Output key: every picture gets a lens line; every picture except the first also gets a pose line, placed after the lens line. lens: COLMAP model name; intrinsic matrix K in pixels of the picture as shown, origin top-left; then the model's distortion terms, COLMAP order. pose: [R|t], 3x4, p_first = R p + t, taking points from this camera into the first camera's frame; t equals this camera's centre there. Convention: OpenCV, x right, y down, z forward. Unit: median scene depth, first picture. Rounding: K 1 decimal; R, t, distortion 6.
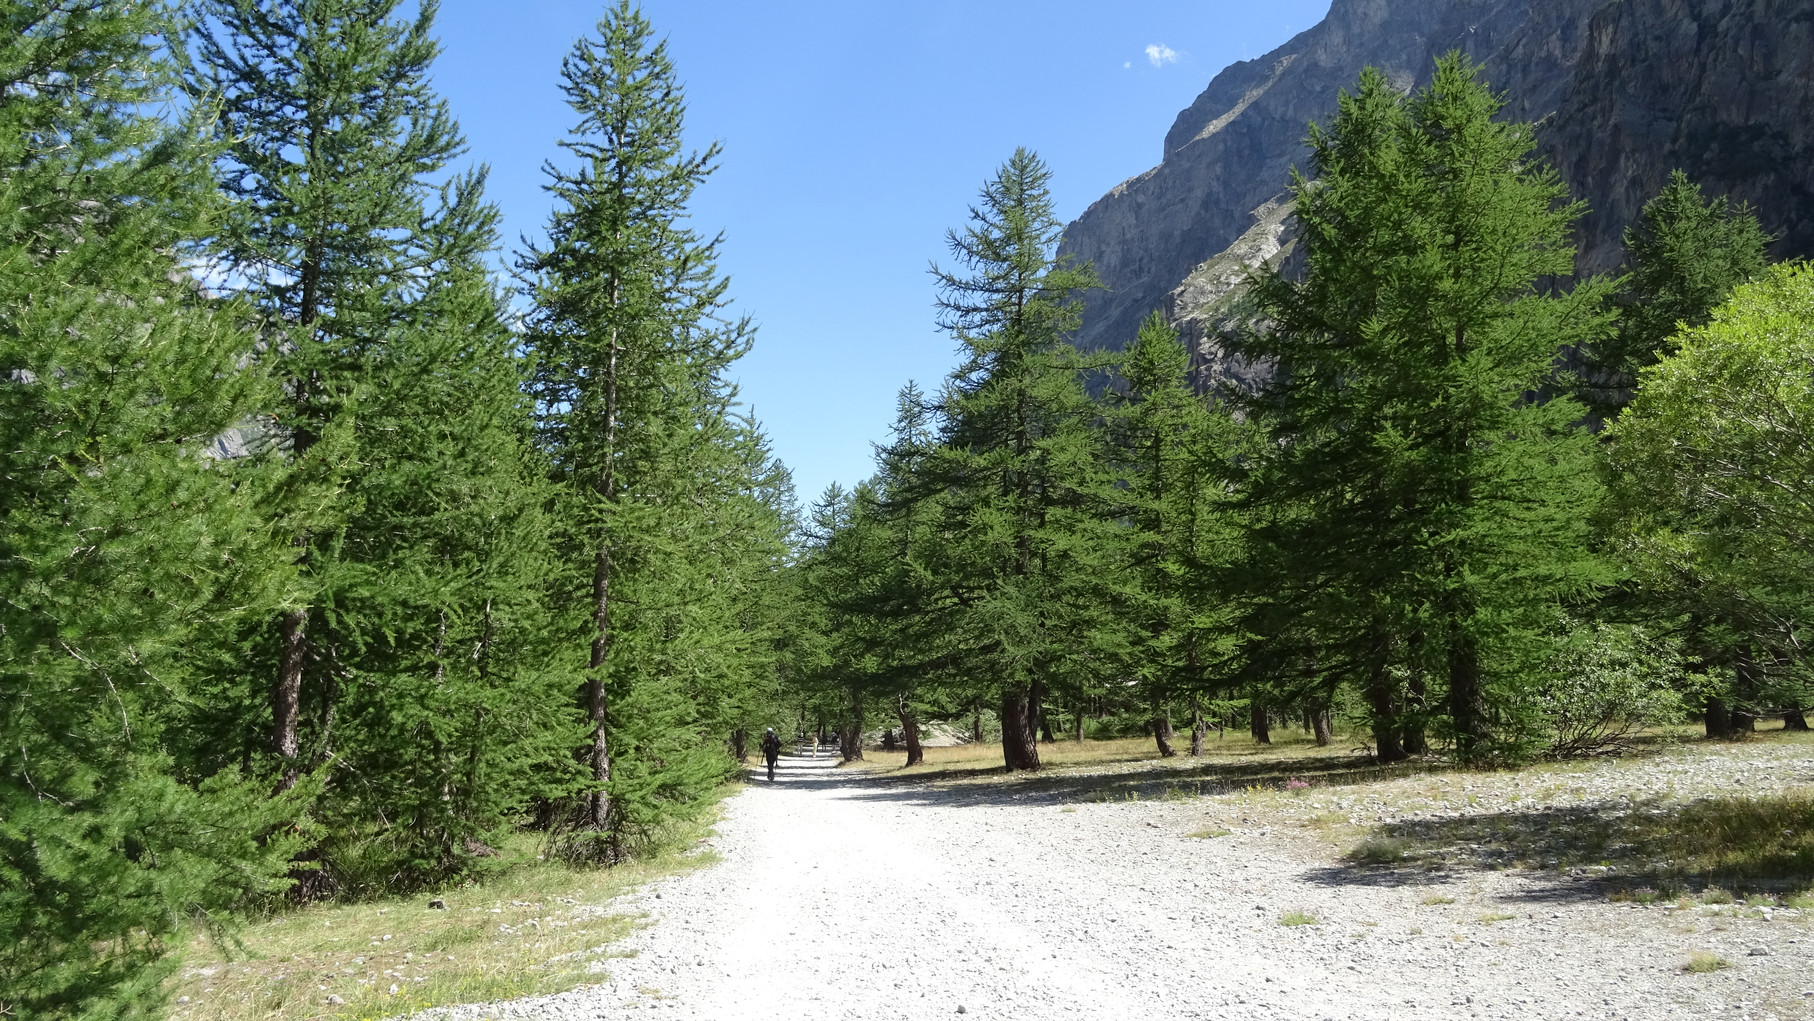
lens RADIAL K [[1311.0, 0, 905.7], [0, 1311.0, 511.6], [0, 0, 1]] dist [-0.004774, 0.013200]
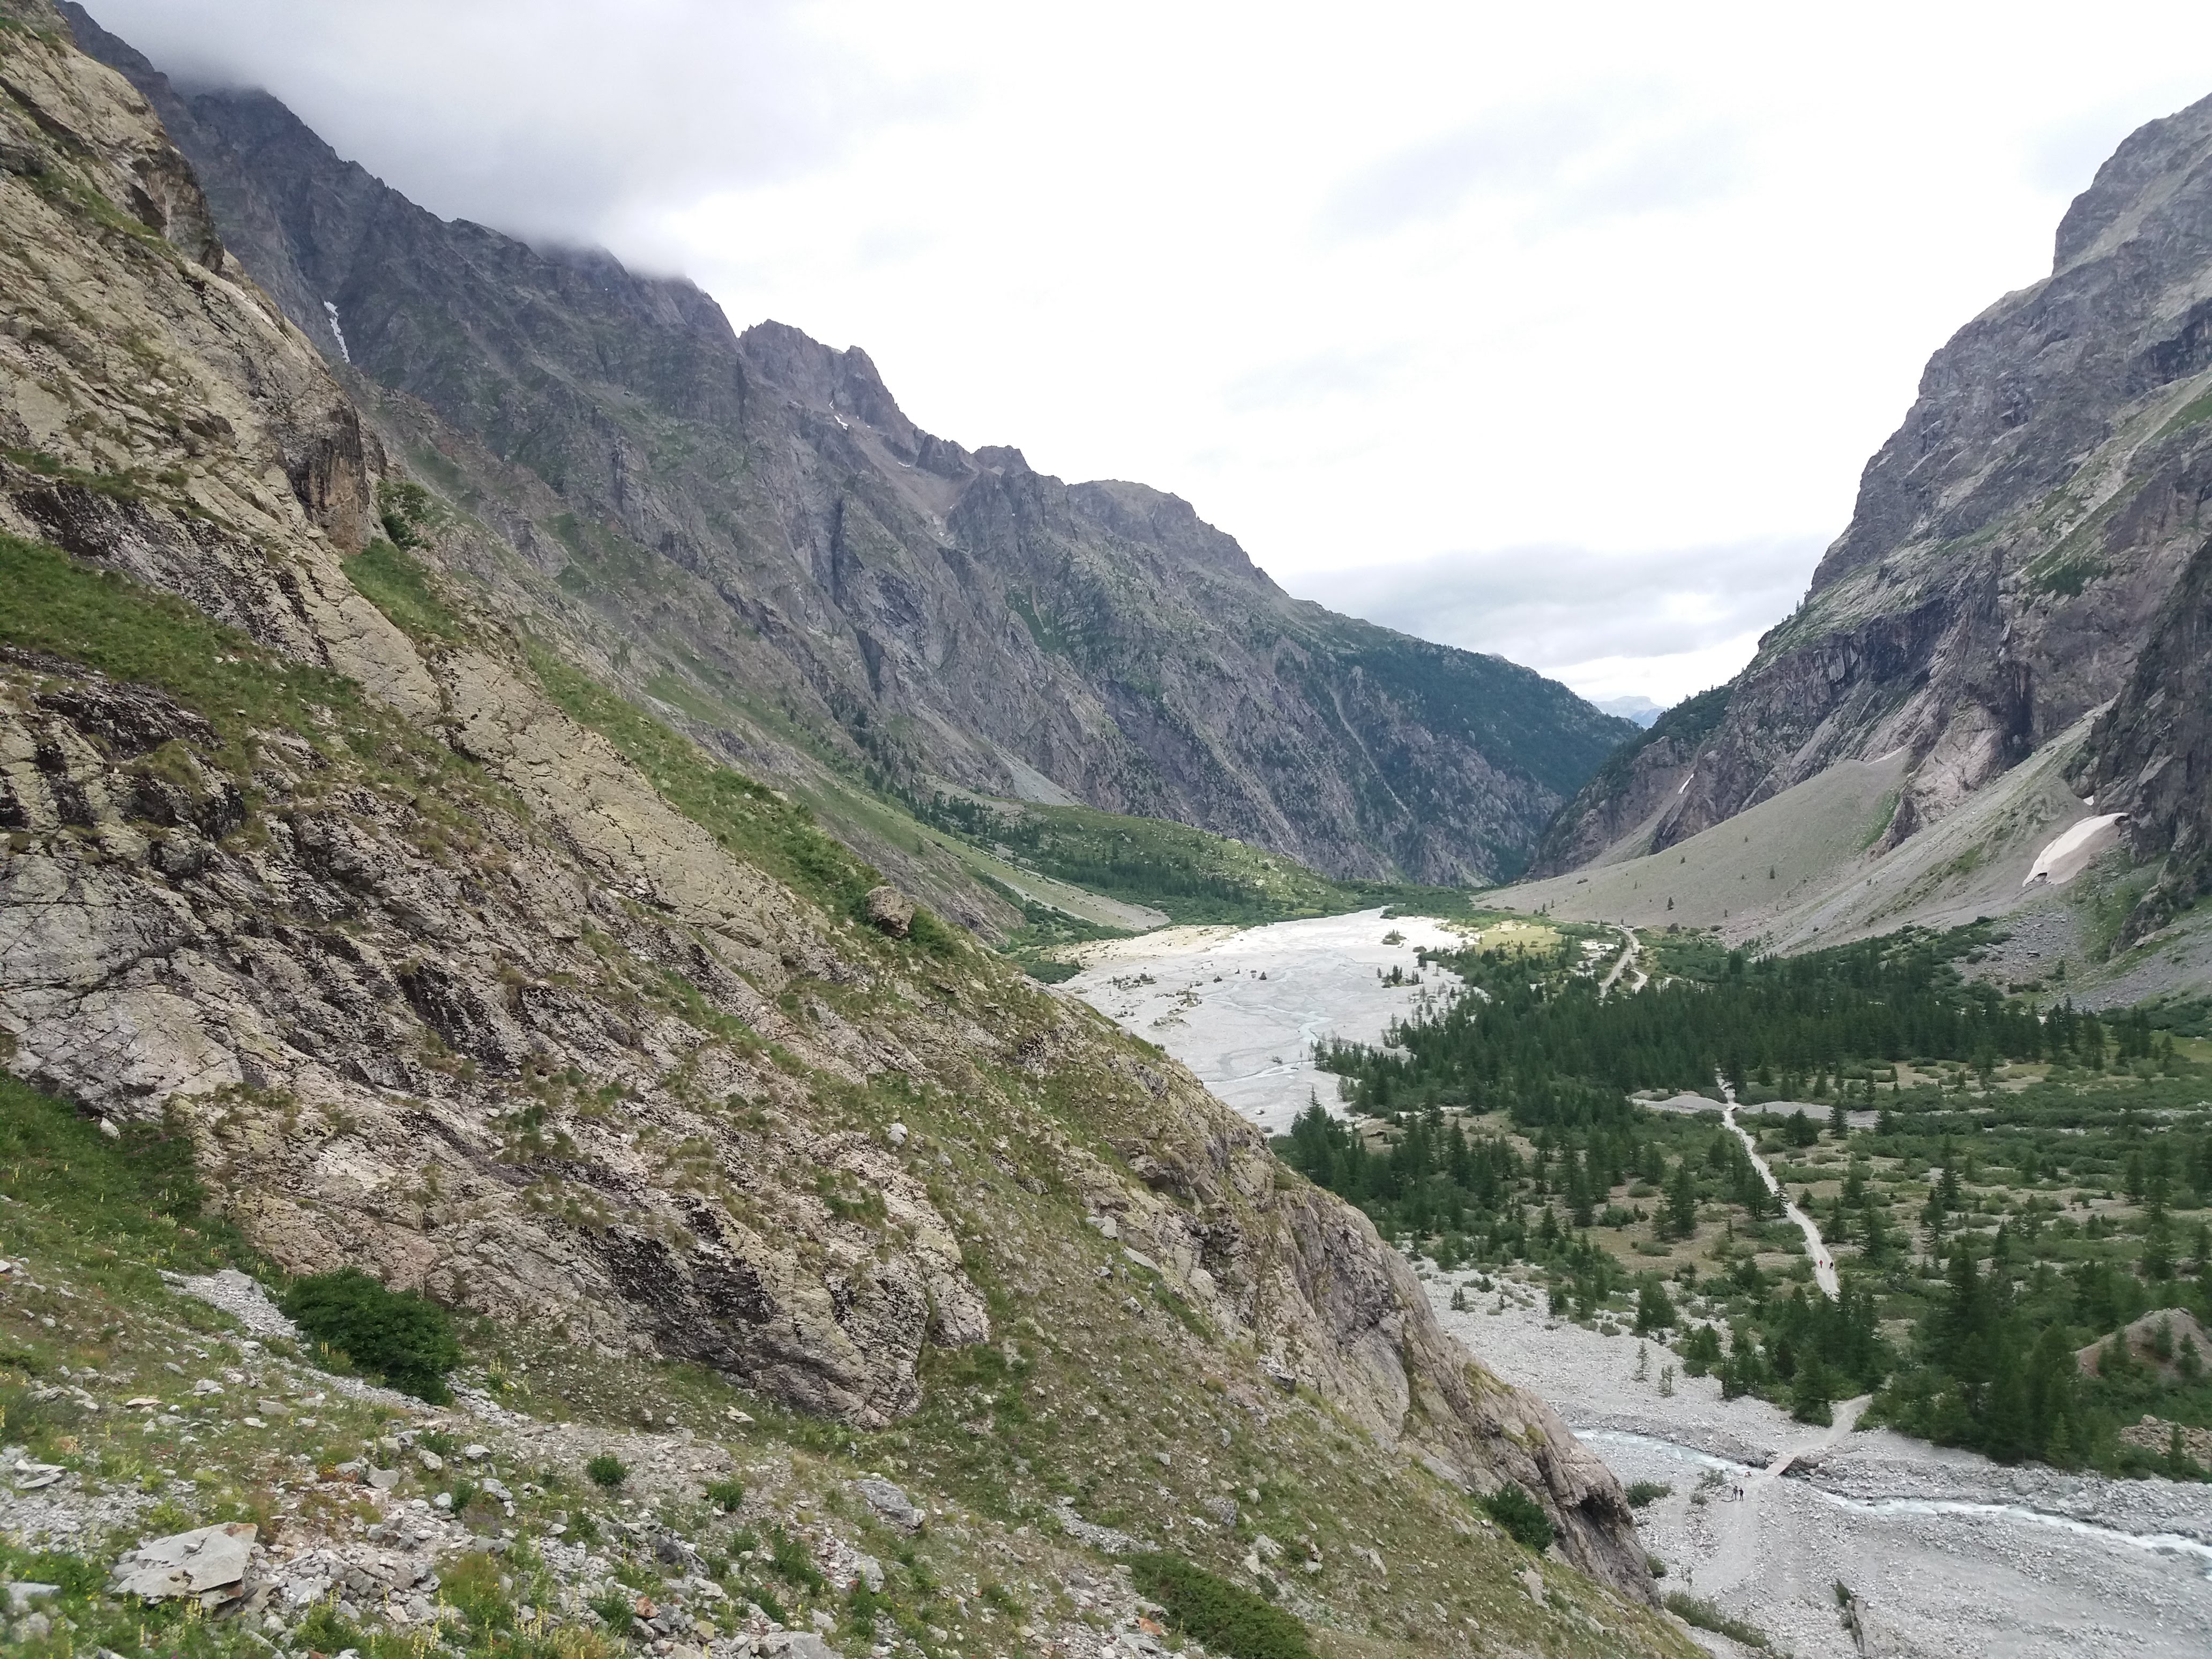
lens RADIAL K [[1814.7, 0, 1111.2], [0, 1814.7, 801.9], [0, 0, 1]] dist [0.091236, -0.088807]
pose [[0.940526, -0.041982, -0.337118, 0.017724], [0.085619, 0.989595, 0.115633, -0.186850], [0.328755, -0.137620, 0.934334, -0.647292]]
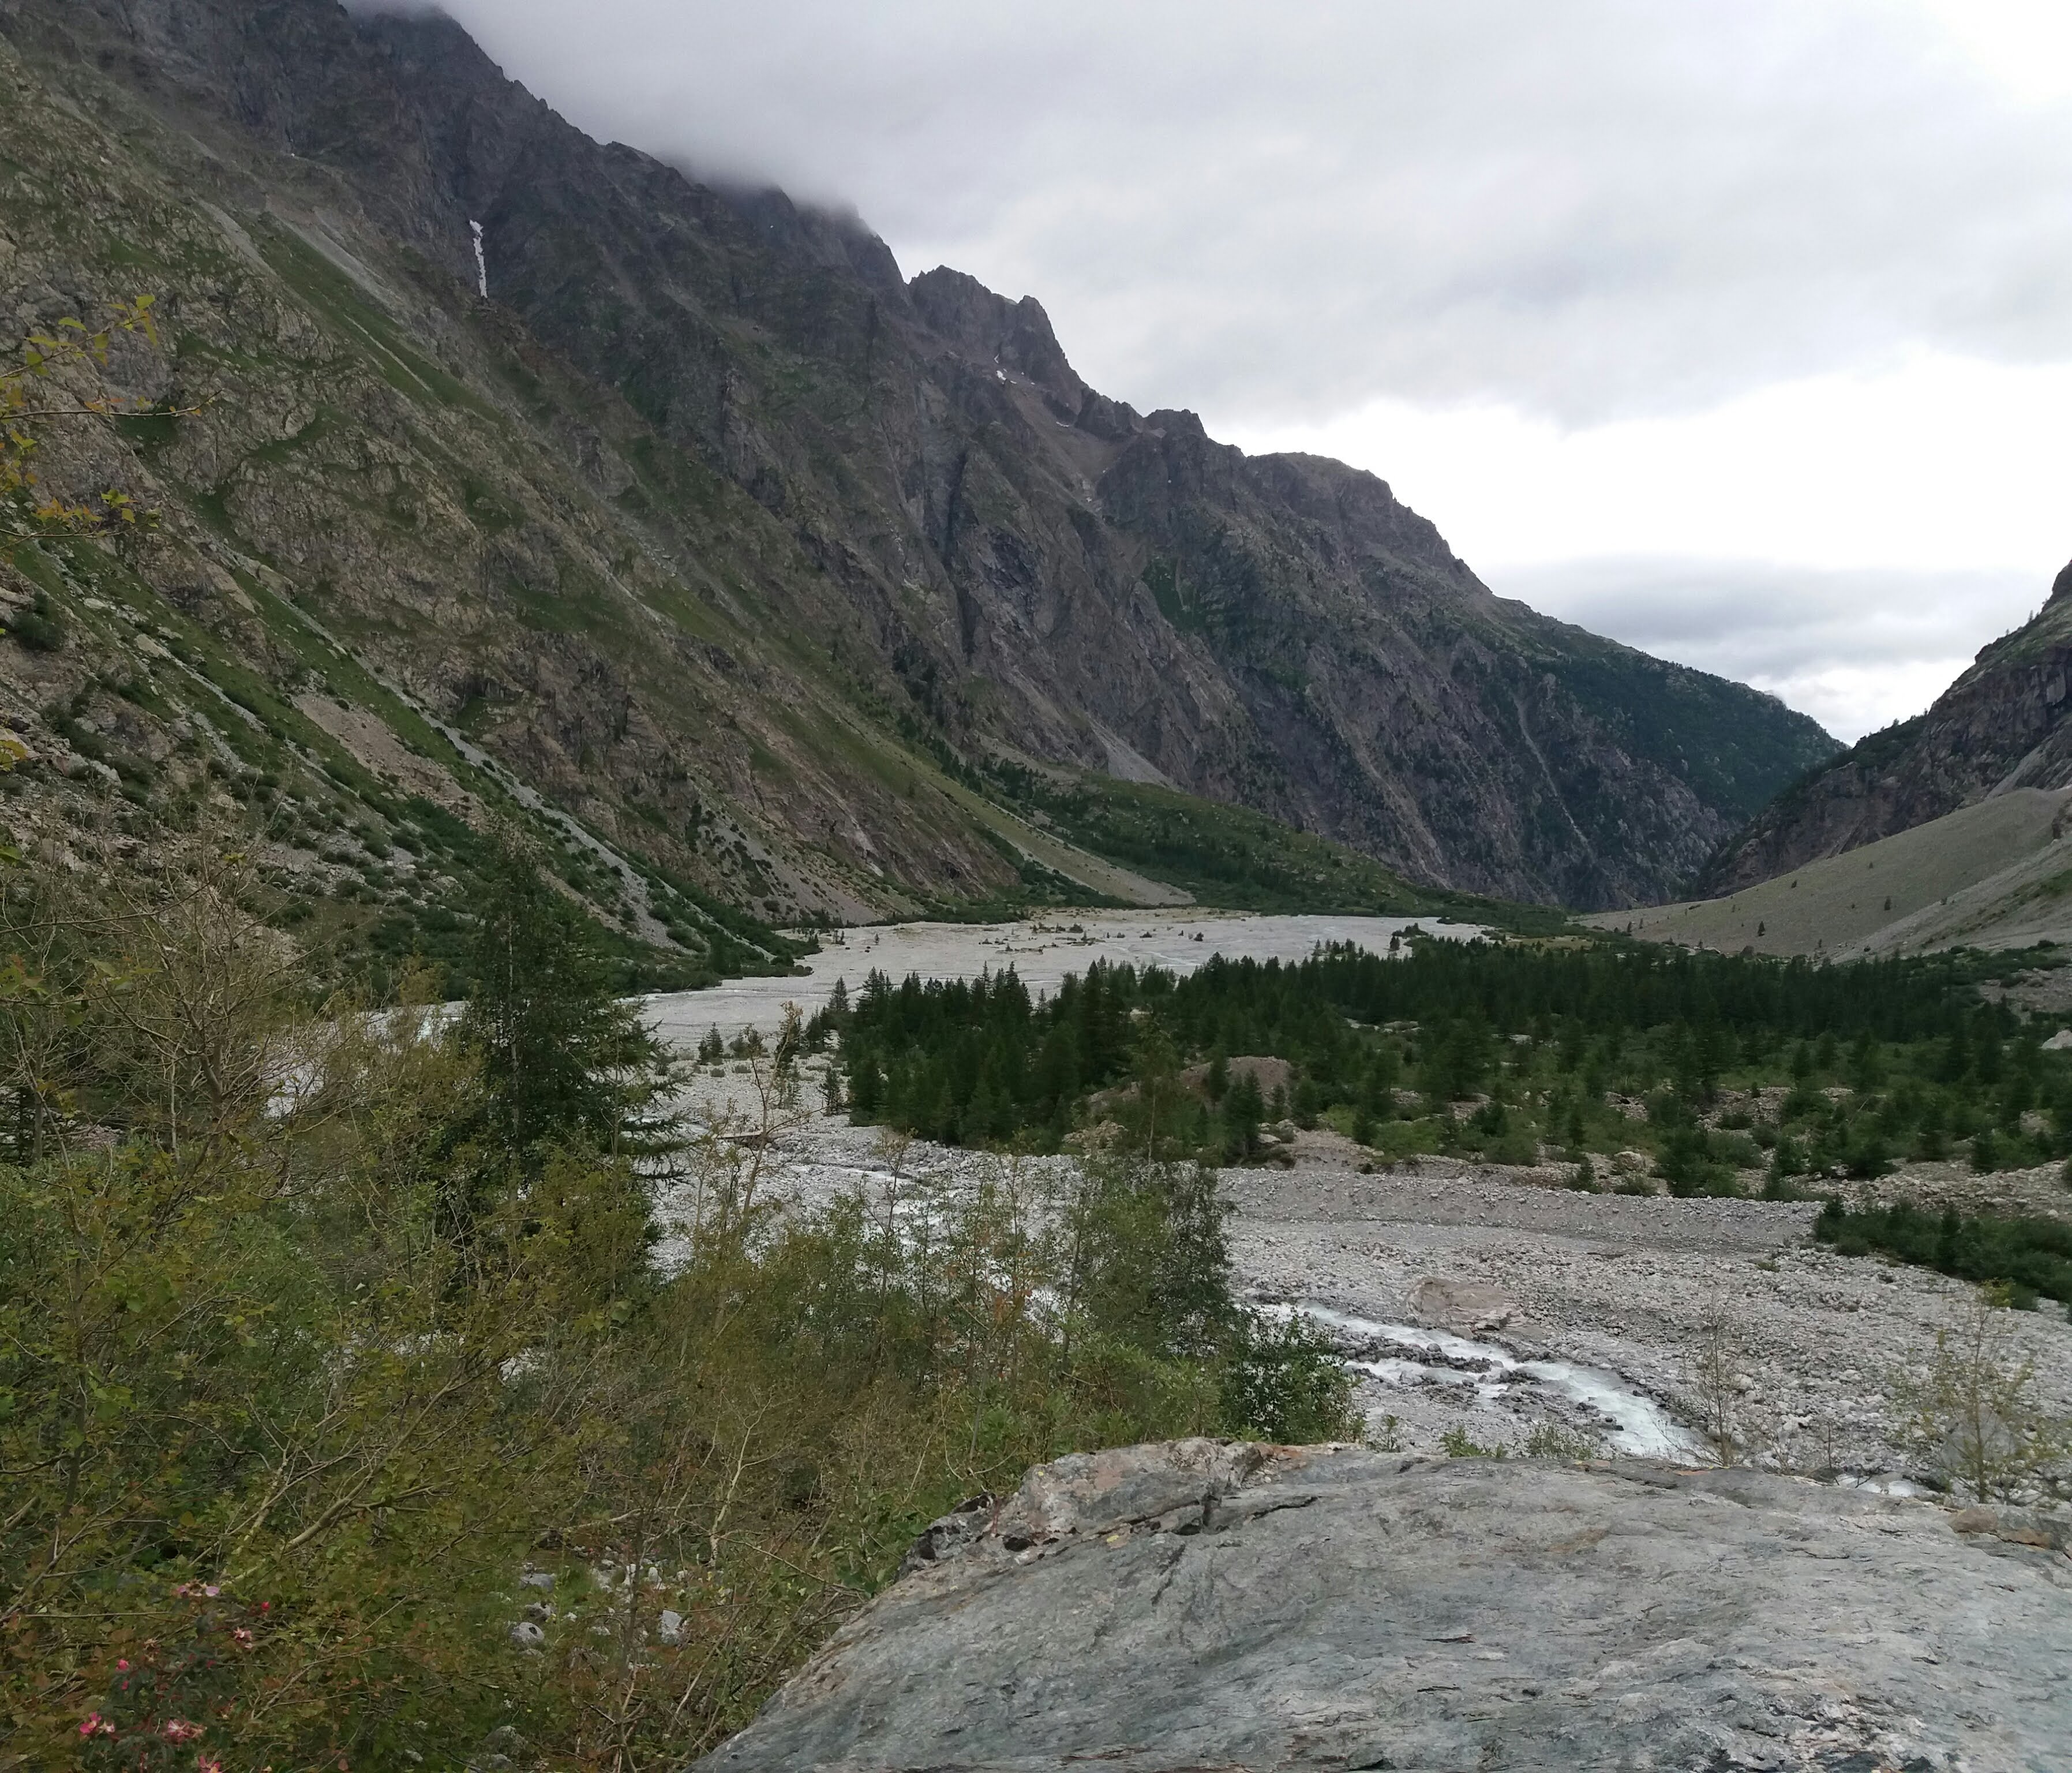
lens RADIAL K [[1920.3, 0, 882.9], [0, 1920.3, 928.0], [0, 0, 1]] dist [0.054107, 0.000000]
pose [[0.842491, 0.070119, -0.534127, 0.154552], [0.021567, 0.986308, 0.163498, -0.129121], [0.538278, -0.149265, 0.829444, -0.578929]]
